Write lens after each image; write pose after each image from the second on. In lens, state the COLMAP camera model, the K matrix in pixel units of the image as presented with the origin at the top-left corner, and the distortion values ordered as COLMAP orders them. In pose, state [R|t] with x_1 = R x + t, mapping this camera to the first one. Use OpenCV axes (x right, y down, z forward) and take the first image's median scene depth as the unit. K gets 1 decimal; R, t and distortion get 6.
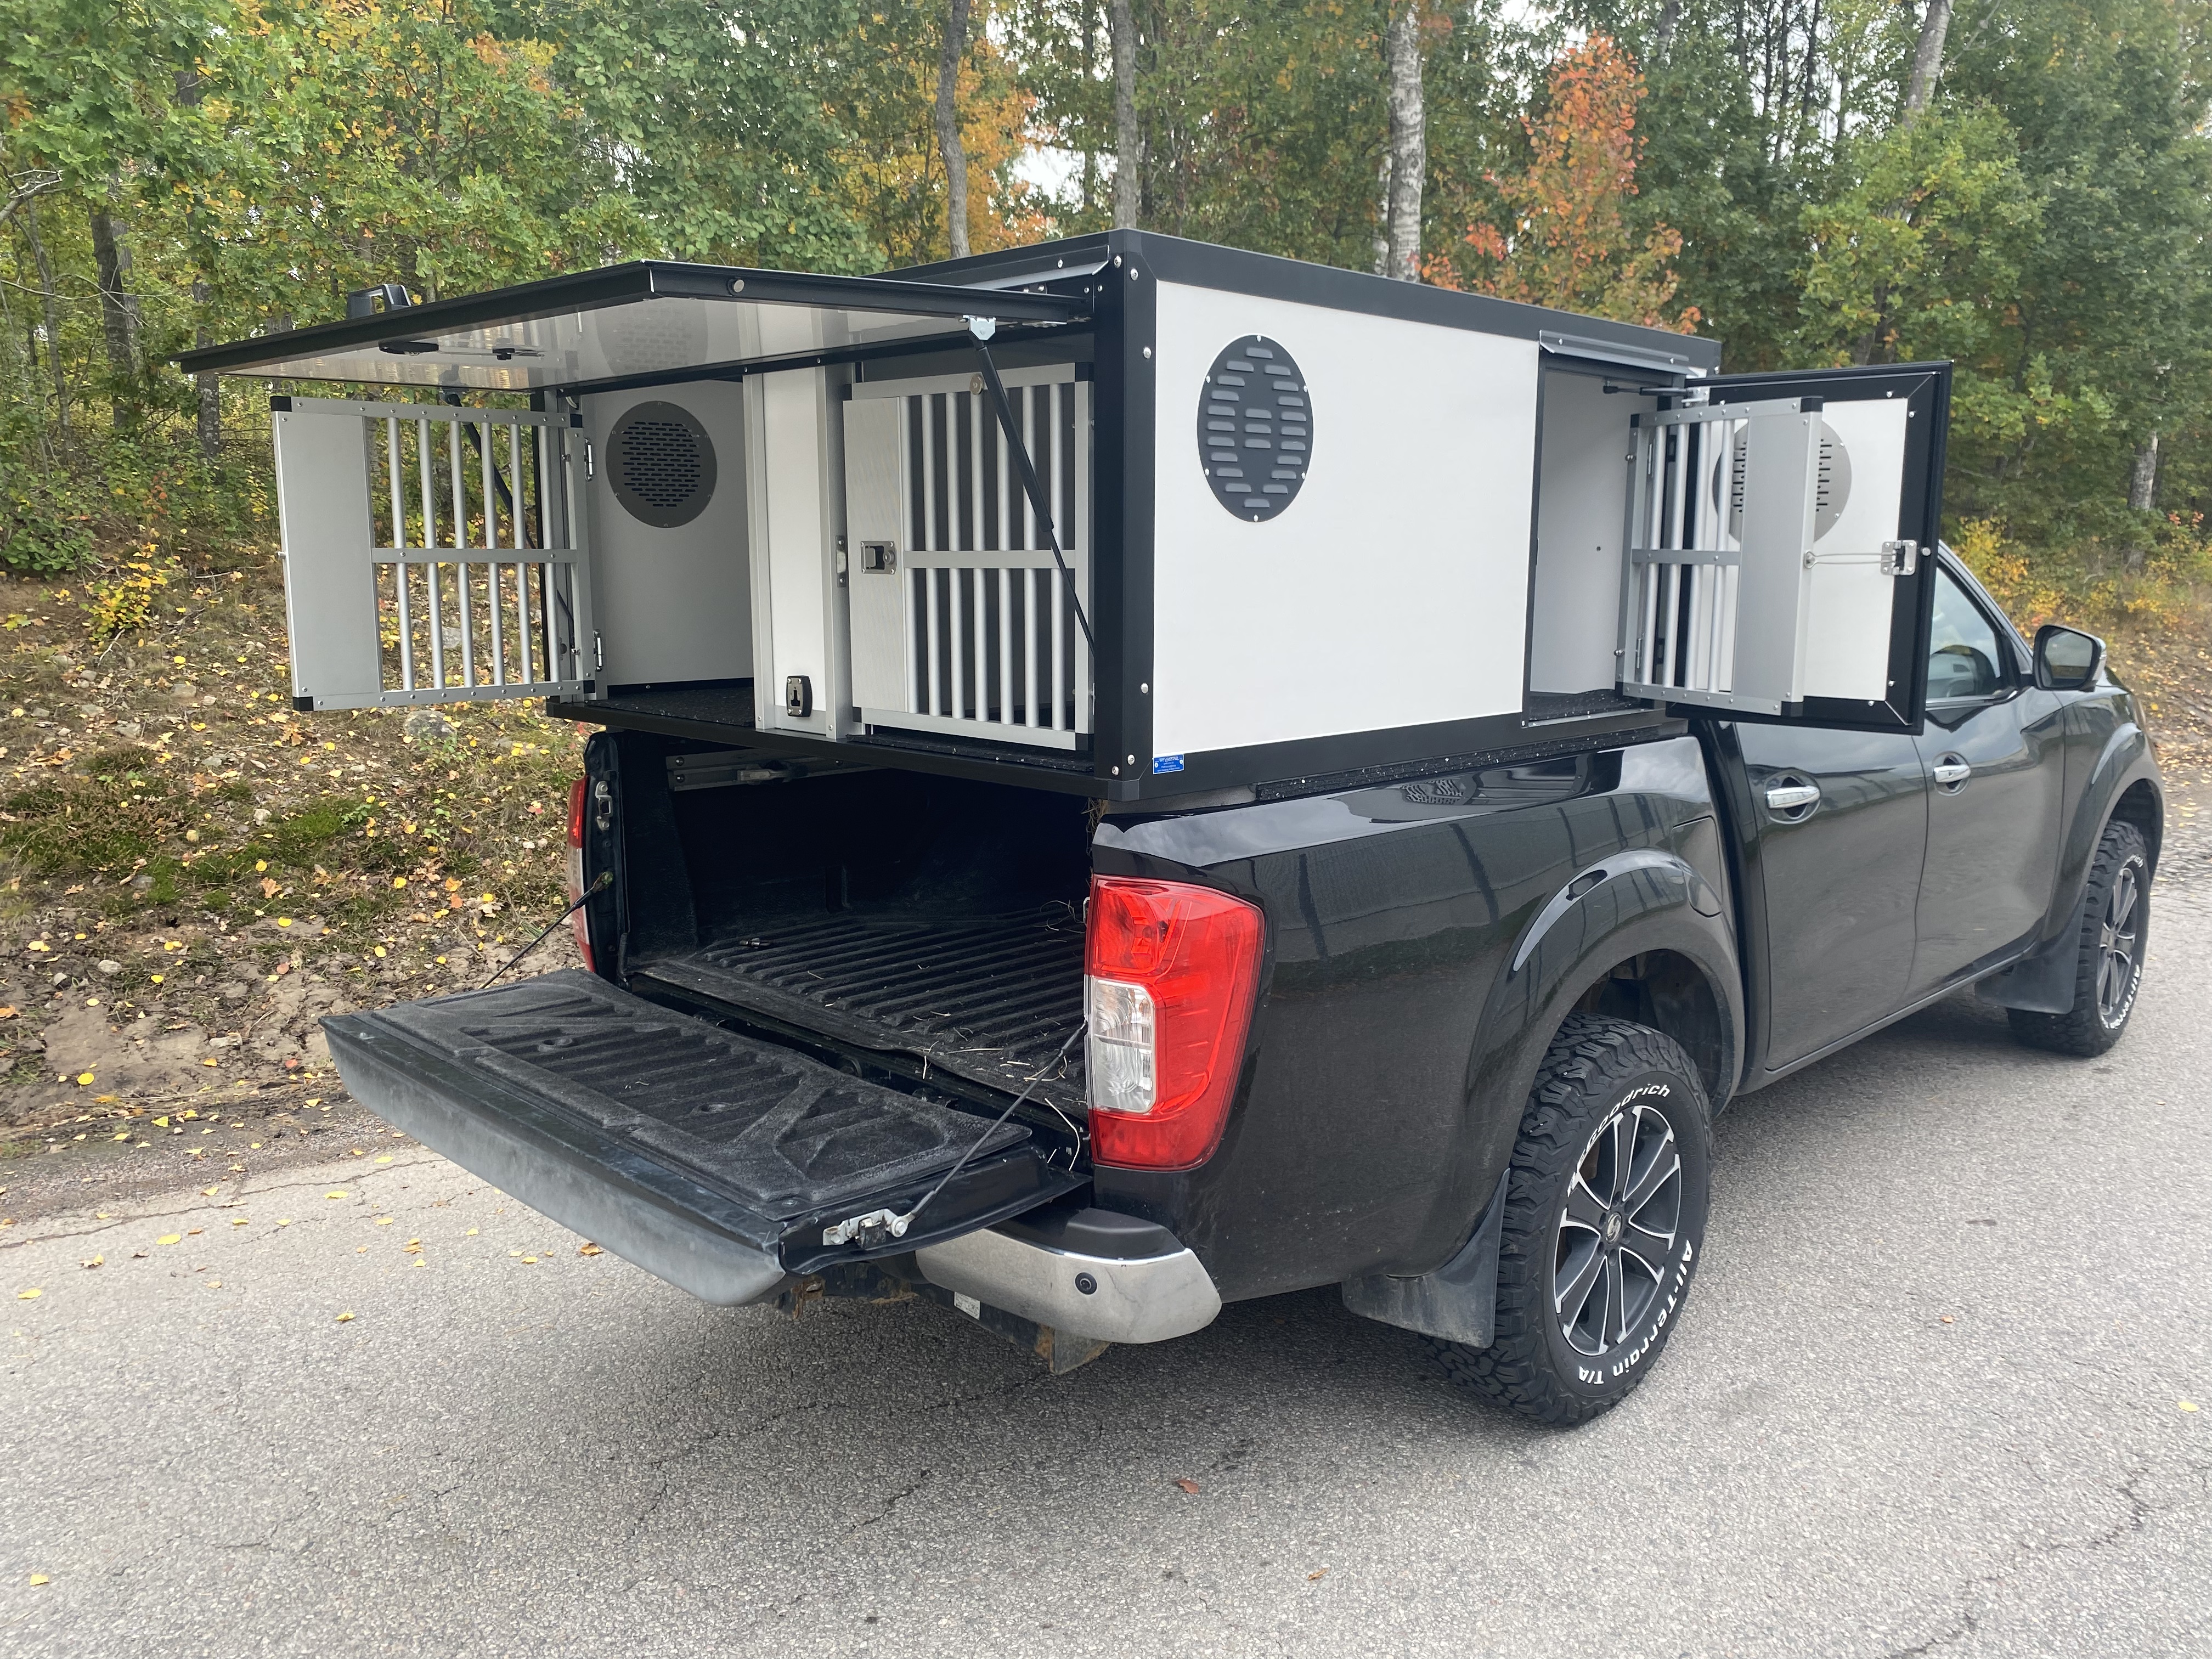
lens RADIAL K [[1712.8, 0, 1106.0], [0, 1712.8, 829.5], [0, 0, 1]] dist [0.007424, -0.003226]
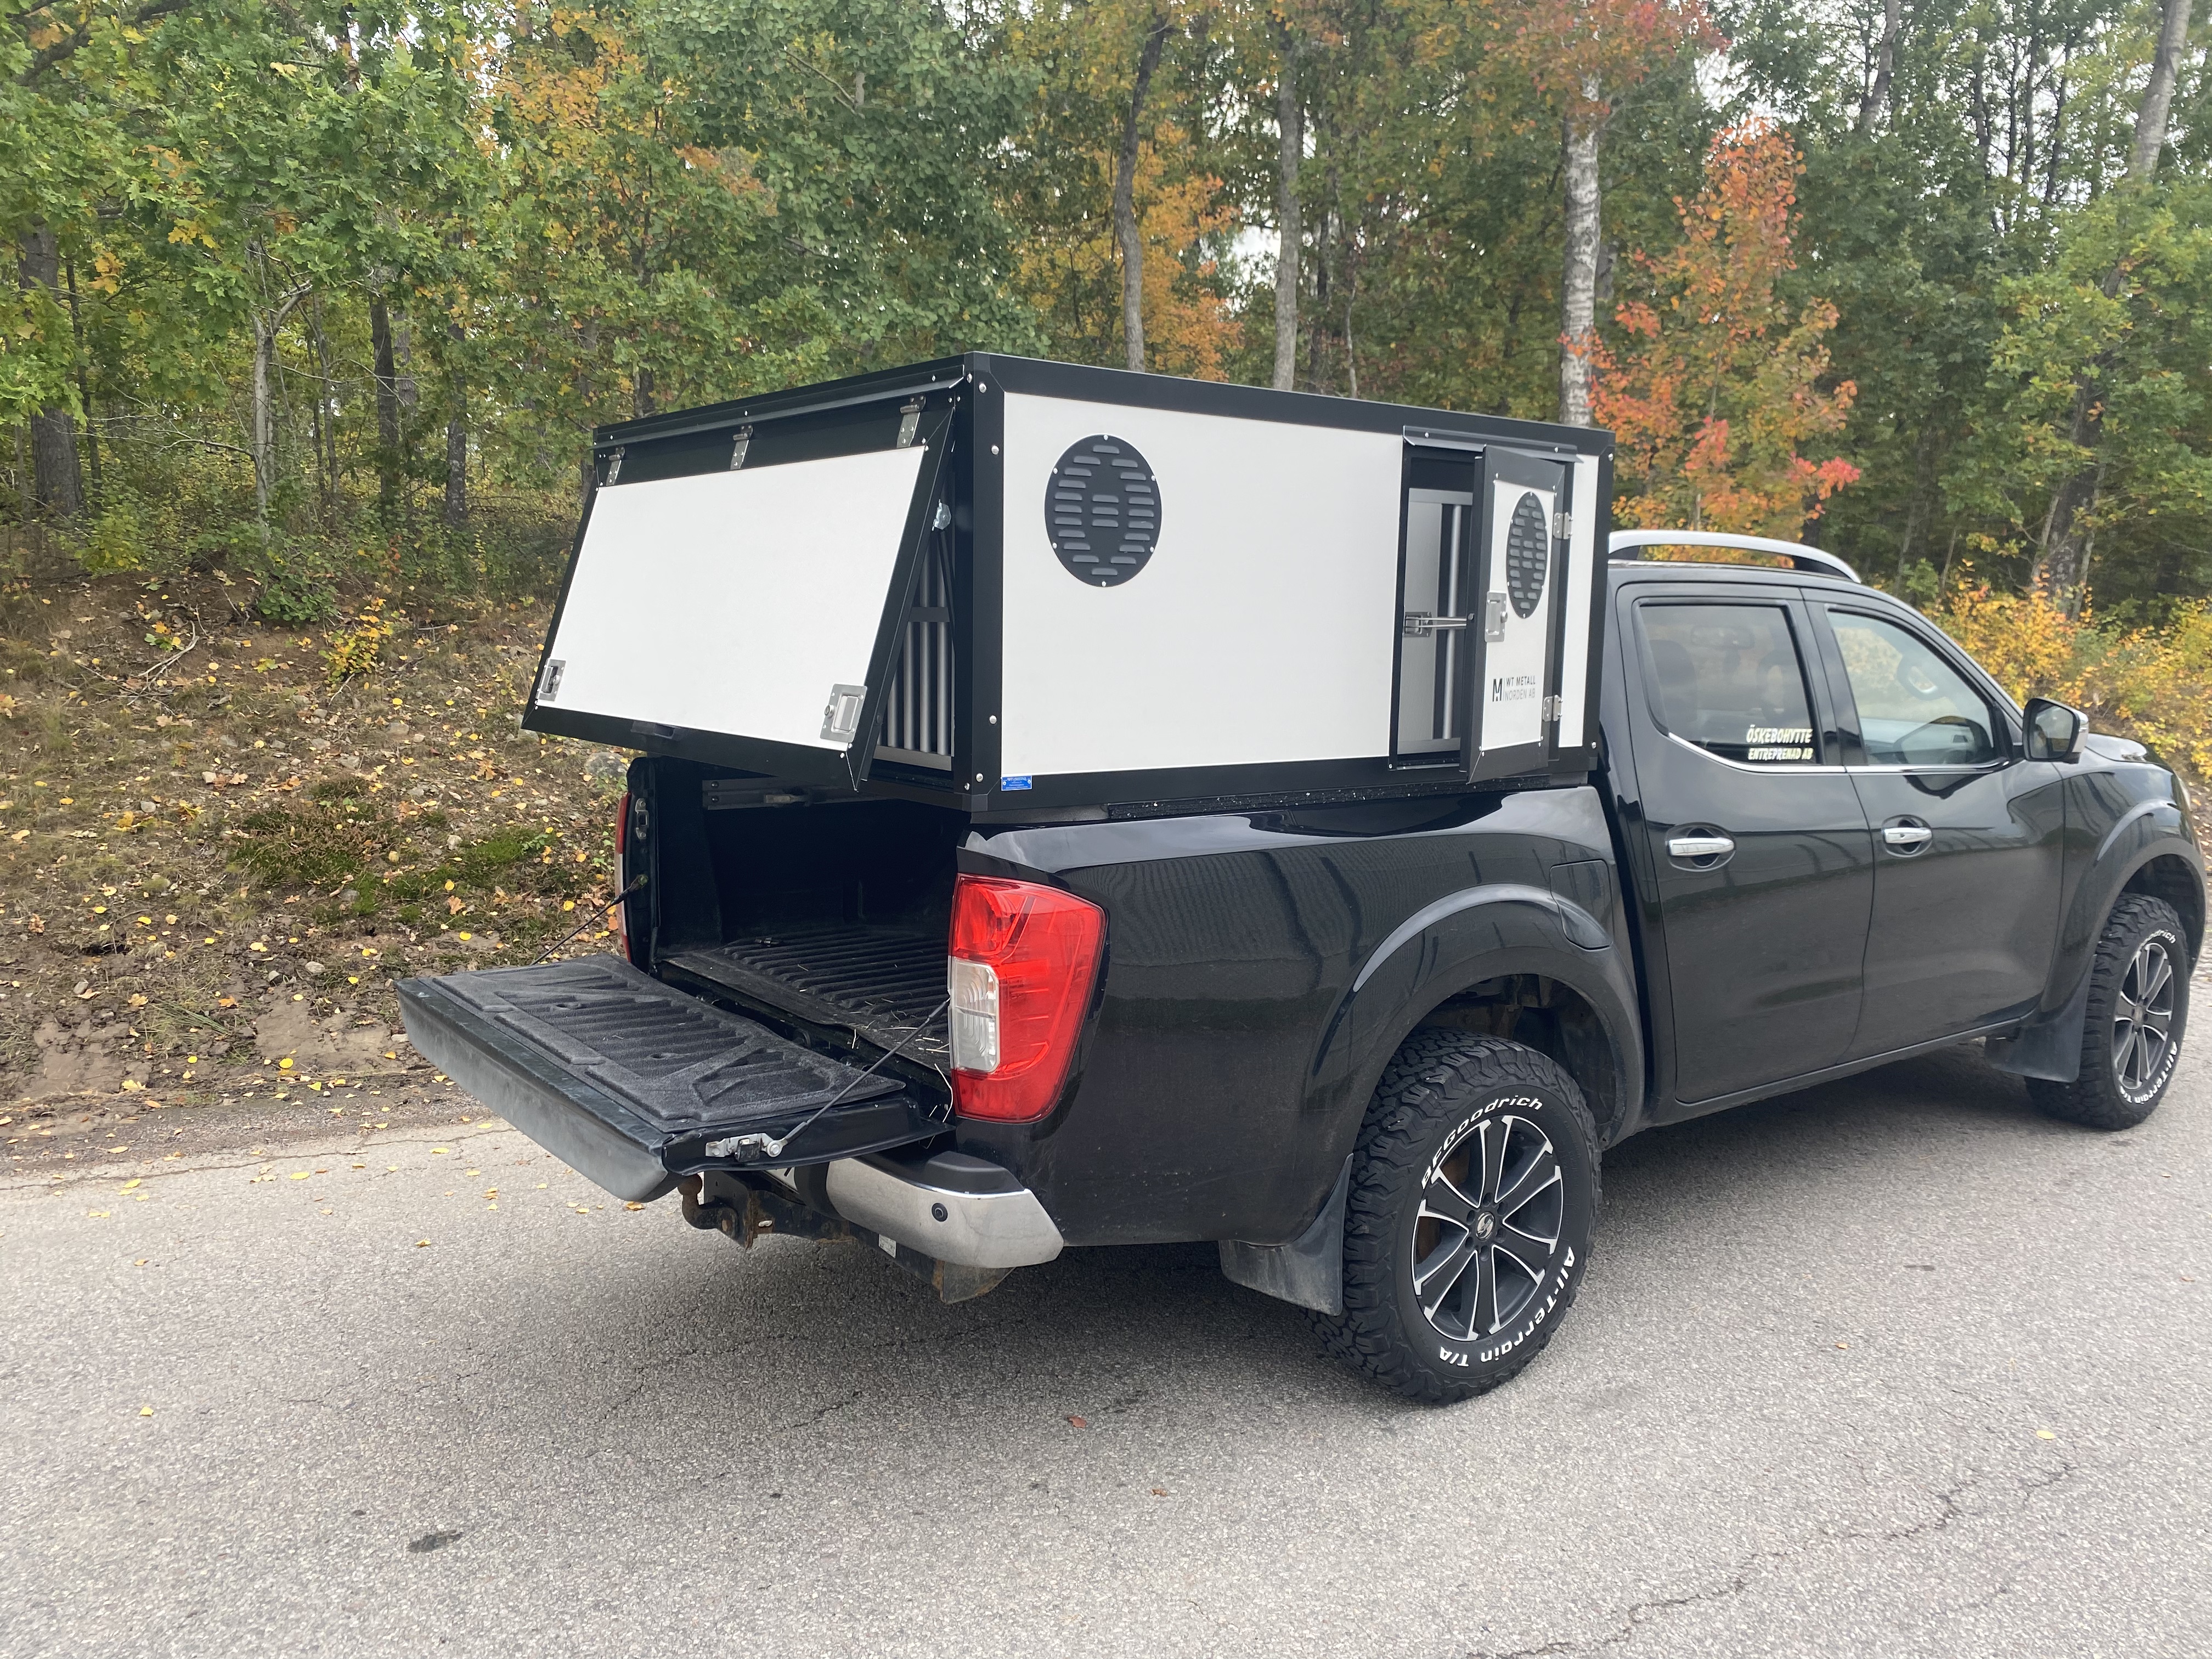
lens RADIAL K [[1746.2, 0, 1106.0], [0, 1746.2, 829.5], [0, 0, 1]] dist [0.023668, -0.033137]
pose [[0.989453, 0.031403, -0.141411, 0.195730], [-0.037266, 0.998544, -0.039003, 0.028562], [0.139980, 0.043861, 0.989182, -0.154185]]
